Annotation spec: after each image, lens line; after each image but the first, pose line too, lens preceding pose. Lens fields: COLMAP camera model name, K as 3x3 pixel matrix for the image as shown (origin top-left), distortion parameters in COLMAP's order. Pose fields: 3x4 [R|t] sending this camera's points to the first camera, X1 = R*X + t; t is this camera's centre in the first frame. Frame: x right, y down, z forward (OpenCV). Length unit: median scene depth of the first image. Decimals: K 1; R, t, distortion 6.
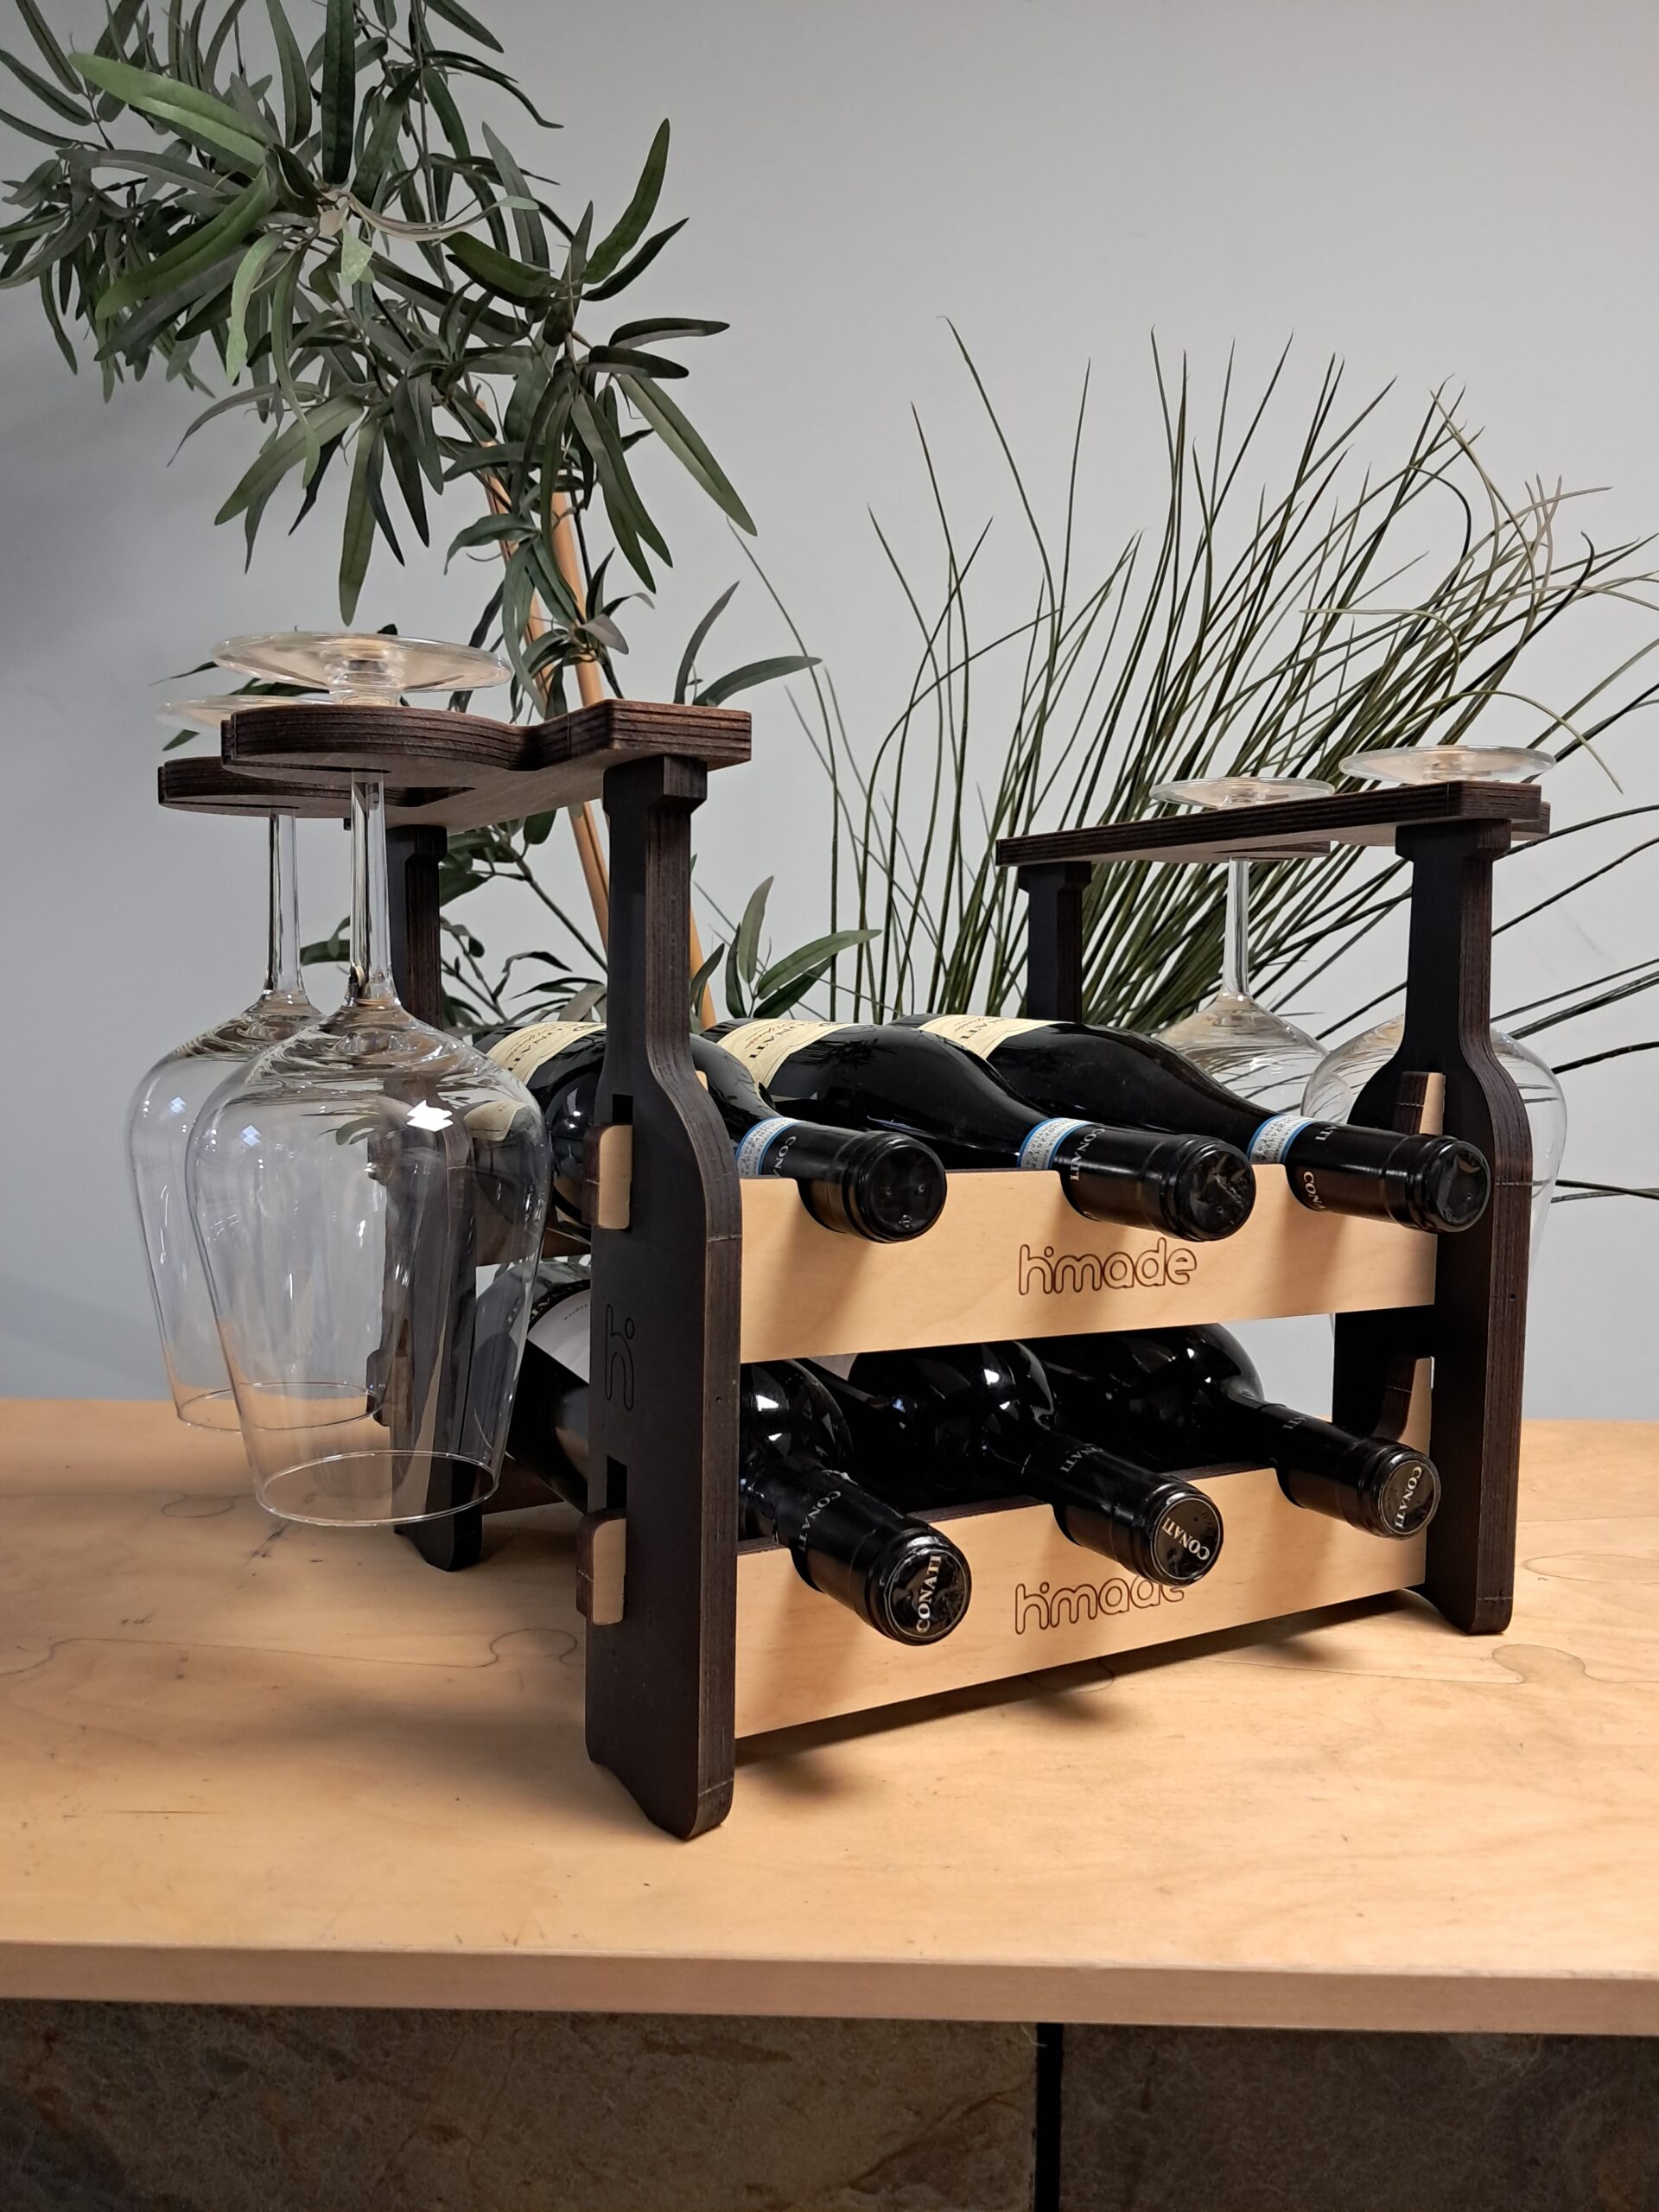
lens RADIAL K [[1759.2, 0, 814.1], [0, 1759.2, 1113.4], [0, 0, 1]] dist [-0.009842, -0.011059]
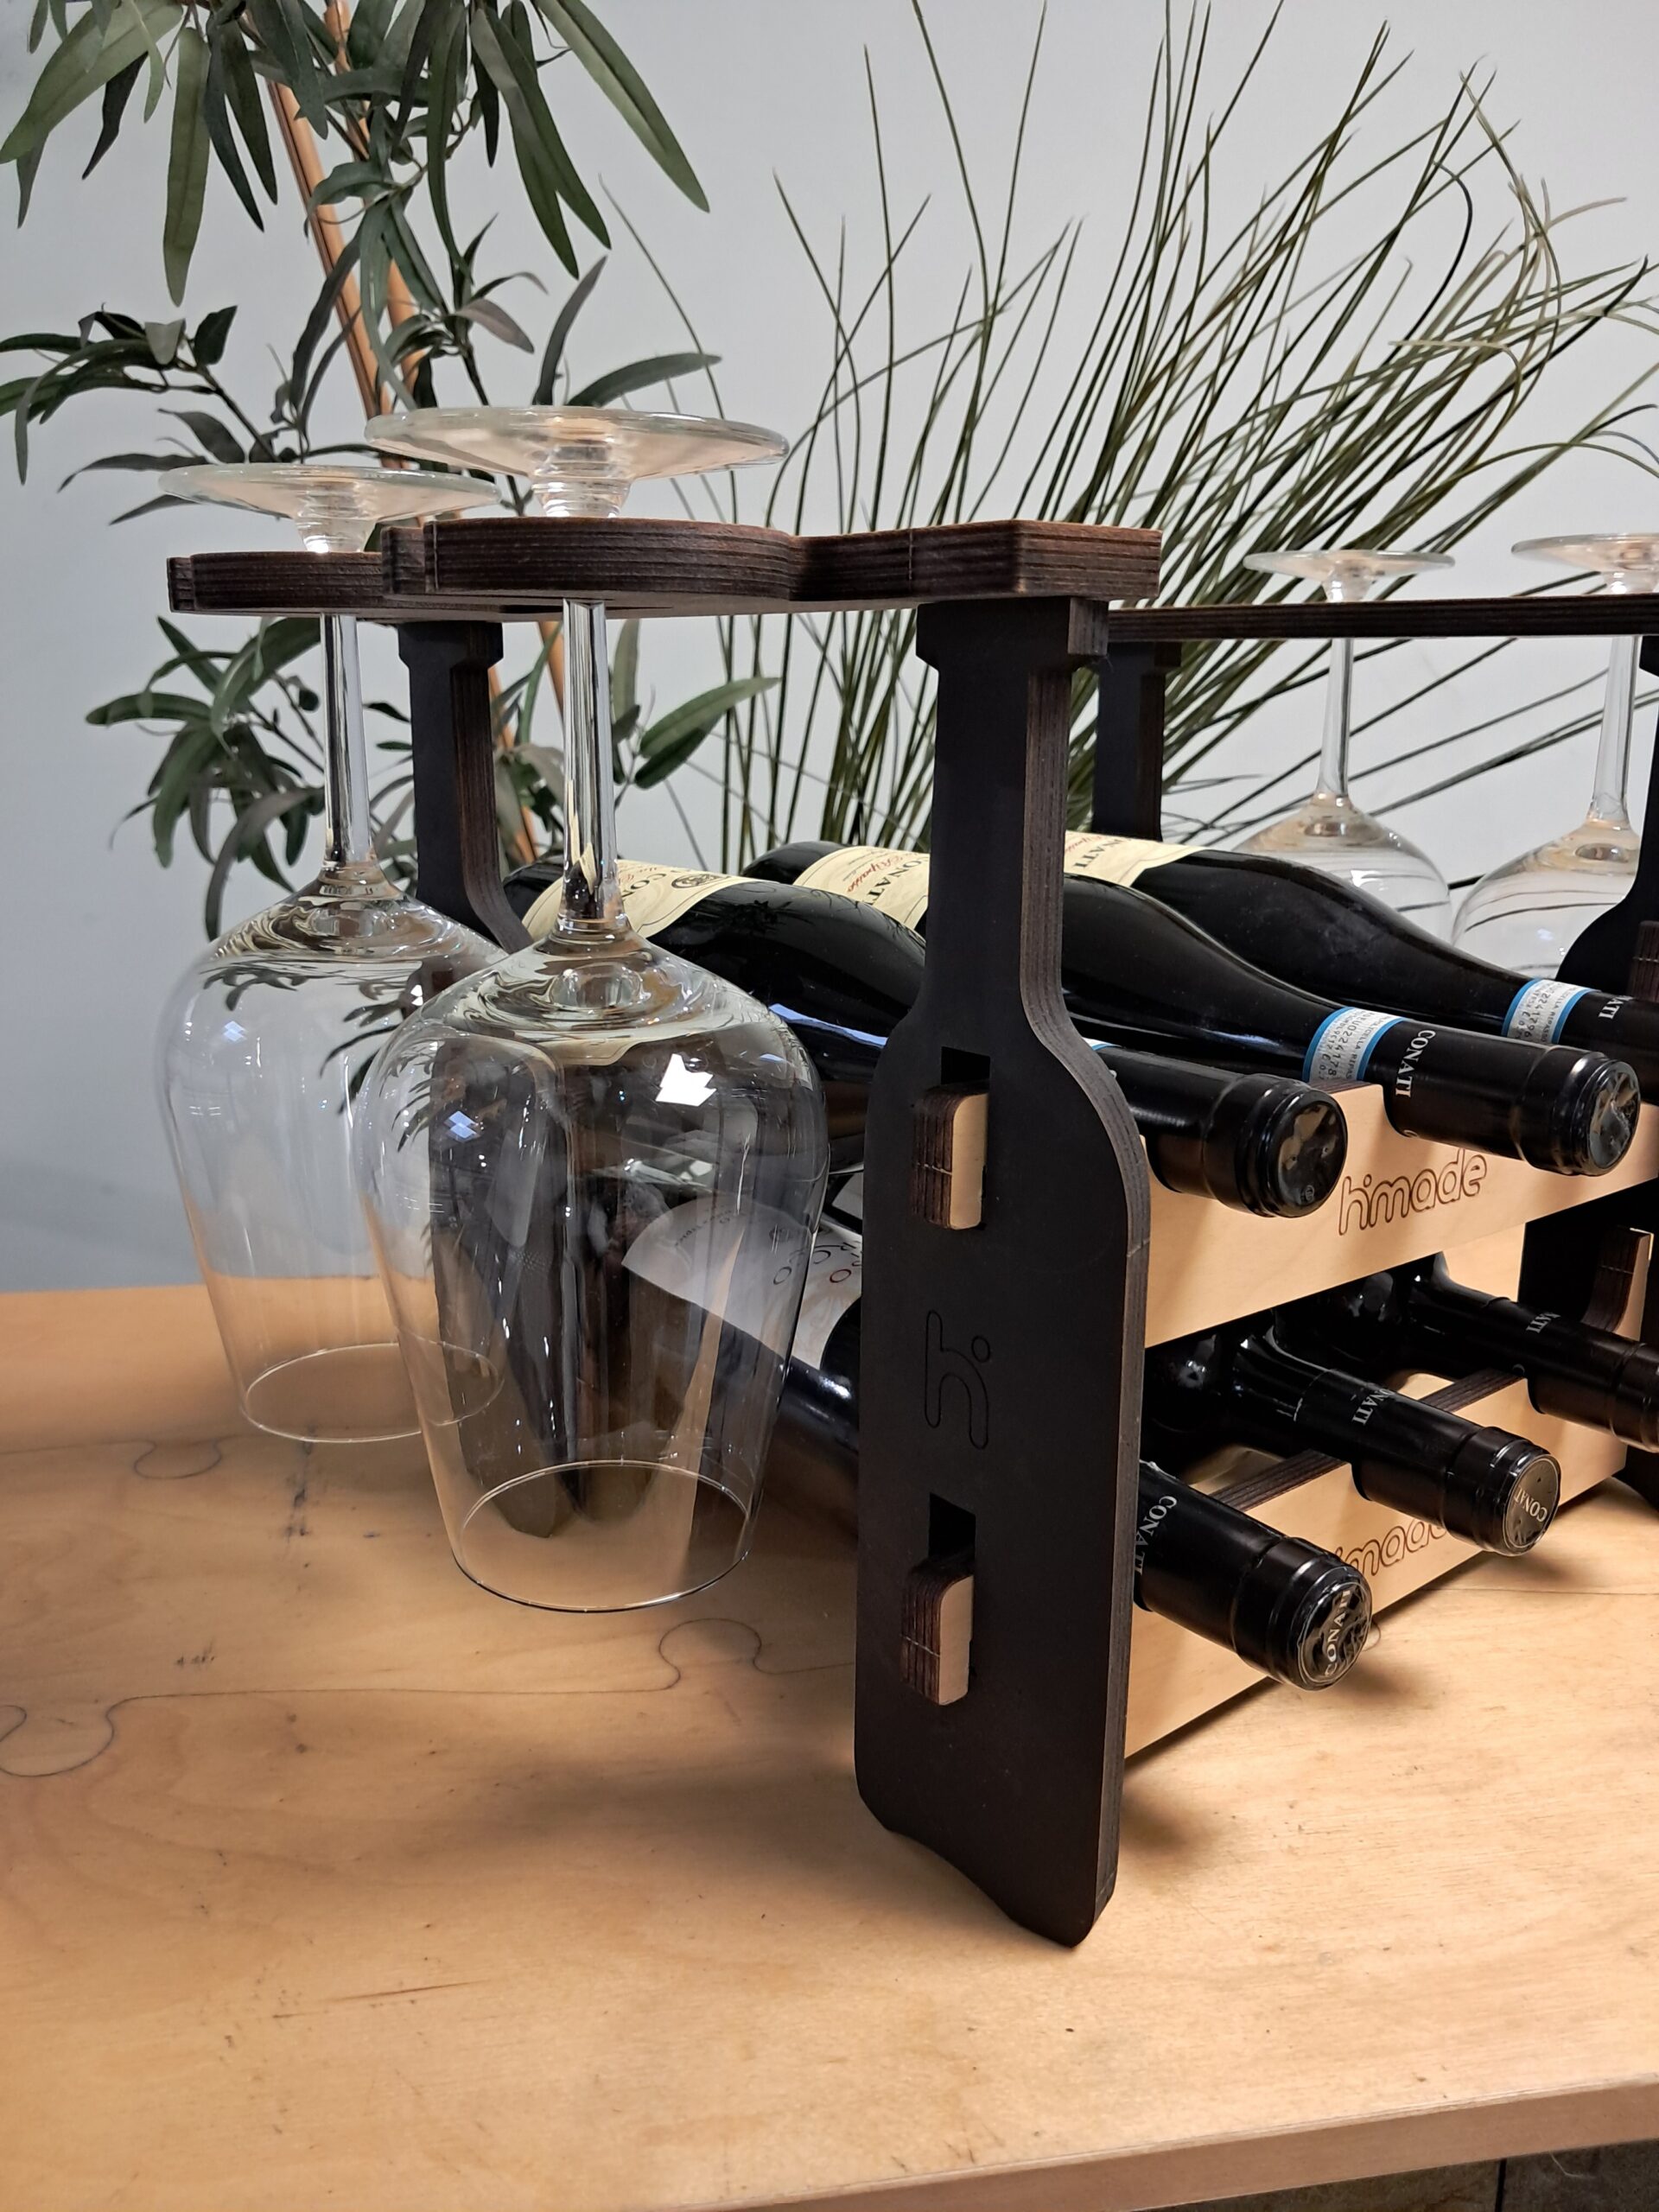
lens RADIAL K [[1759.2, 0, 819.4], [0, 1759.2, 1099.0], [0, 0, 1]] dist [-0.009842, -0.011059]
pose [[0.981788, -0.045654, 0.184413, -0.244343], [0.014344, 0.985739, 0.167670, -0.092206], [-0.189437, -0.161971, 0.968441, 0.214734]]
